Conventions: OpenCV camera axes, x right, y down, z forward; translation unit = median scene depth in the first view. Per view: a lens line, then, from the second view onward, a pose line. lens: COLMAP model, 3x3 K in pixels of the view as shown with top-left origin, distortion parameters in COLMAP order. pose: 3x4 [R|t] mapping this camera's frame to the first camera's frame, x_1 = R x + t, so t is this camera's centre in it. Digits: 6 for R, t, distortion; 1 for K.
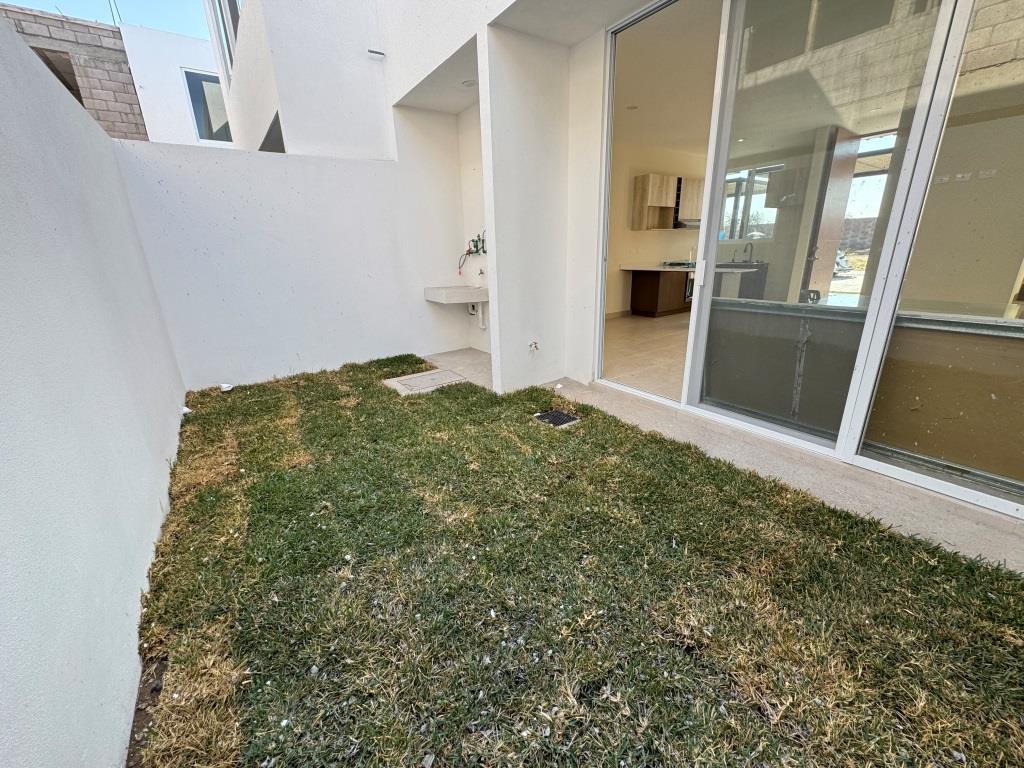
lens RADIAL K [[409.2, 0, 513.2], [0, 409.2, 383.4], [0, 0, 1]] dist [-0.002253, 0.000284]
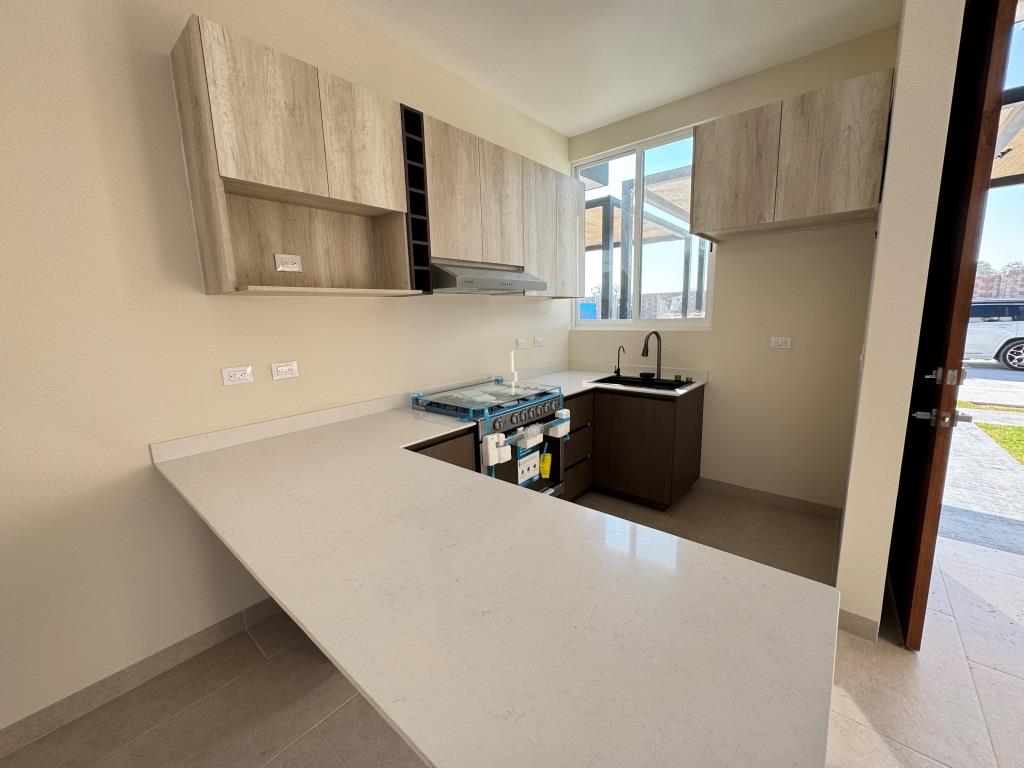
lens RADIAL K [[409.2, 0, 511.6], [0, 409.2, 383.0], [0, 0, 1]] dist [-0.002253, 0.000284]
pose [[0.969208, -0.038503, 0.243215, 0.391295], [0.077152, 0.985450, -0.151446, -0.273200], [-0.233845, 0.165547, 0.958077, 0.740518]]
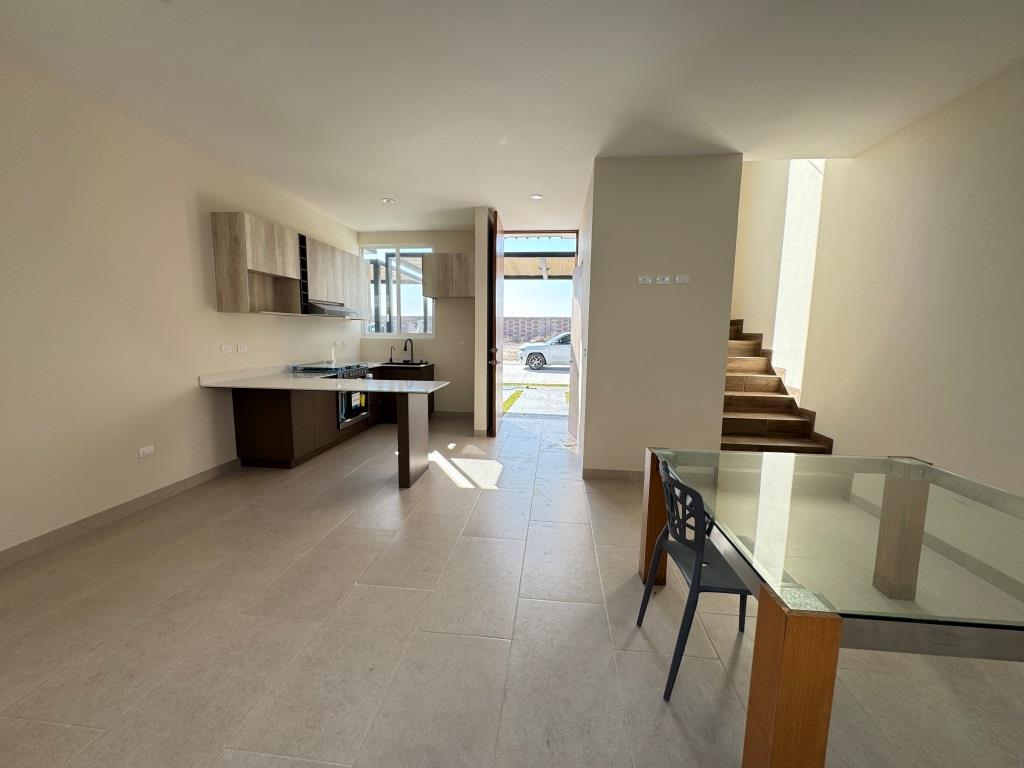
lens RADIAL K [[409.2, 0, 517.1], [0, 409.2, 383.0], [0, 0, 1]] dist [-0.002253, 0.000284]
pose [[0.655663, -0.054924, 0.753053, 0.142440], [0.204436, 0.973011, -0.107031, -0.152976], [-0.726851, 0.224127, 0.649196, 0.409572]]
